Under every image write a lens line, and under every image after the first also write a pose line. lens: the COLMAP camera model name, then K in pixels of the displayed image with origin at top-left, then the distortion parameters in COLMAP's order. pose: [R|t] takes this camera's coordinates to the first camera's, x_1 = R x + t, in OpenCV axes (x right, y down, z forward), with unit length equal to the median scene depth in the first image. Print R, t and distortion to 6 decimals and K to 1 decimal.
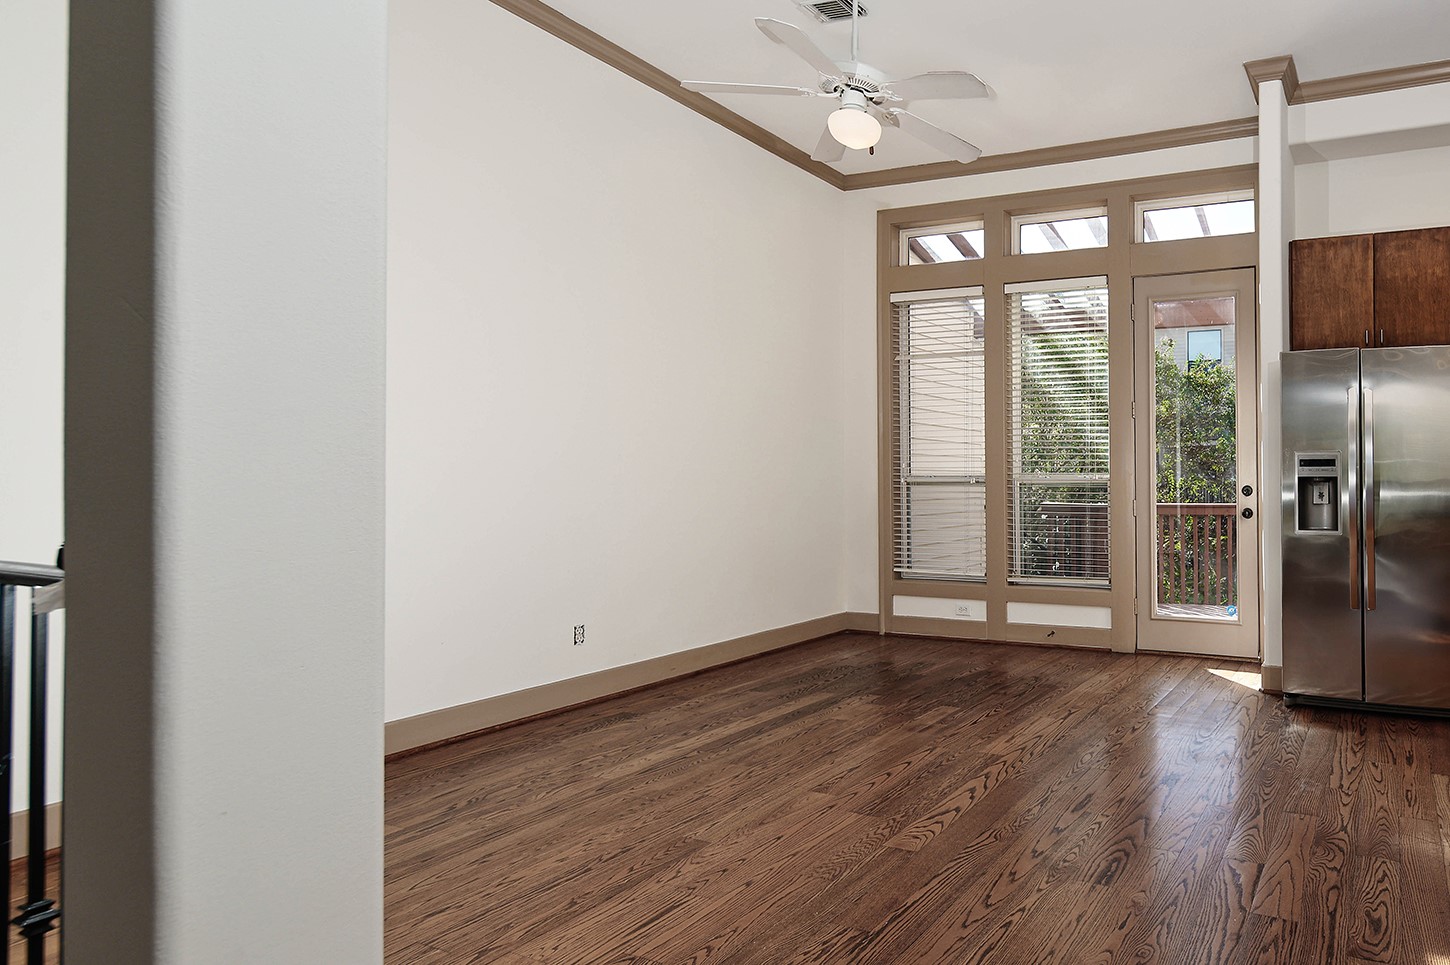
lens RADIAL K [[1080.1, 0, 725.0], [0, 1080.1, 482.5], [0, 0, 1]] dist [-0.073198, 0.000243]
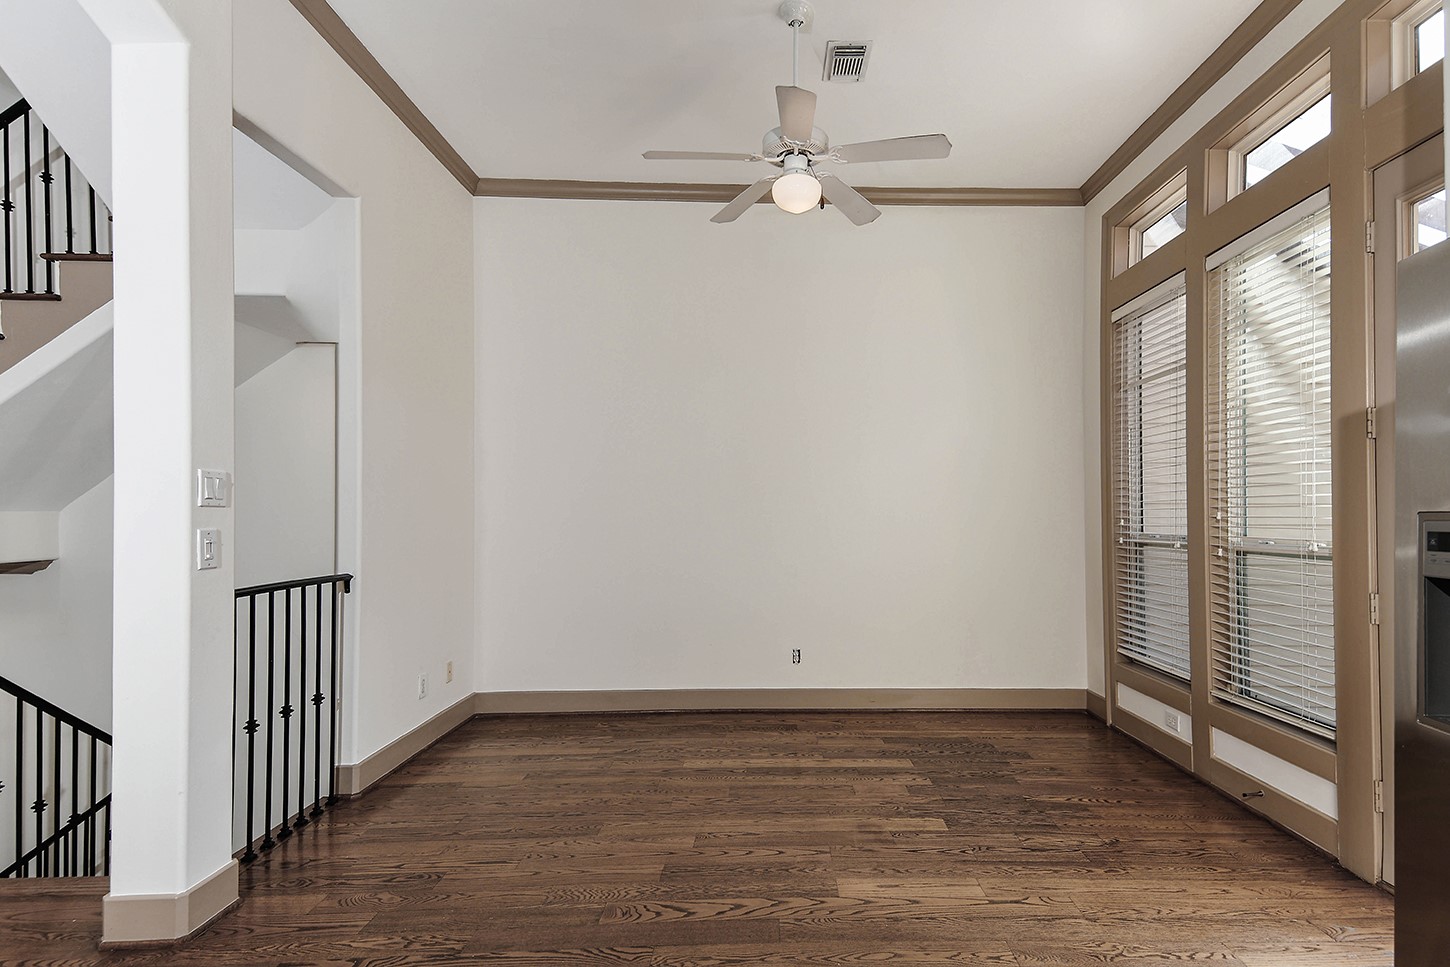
lens RADIAL K [[685.3, 0, 719.1], [0, 685.3, 514.3], [0, 0, 1]] dist [0.001816, 0.000093]
pose [[0.447000, -0.002624, -0.894530, 0.571127], [-0.008396, 0.999939, -0.007129, -0.017858], [0.894494, 0.010697, 0.446951, 0.588985]]
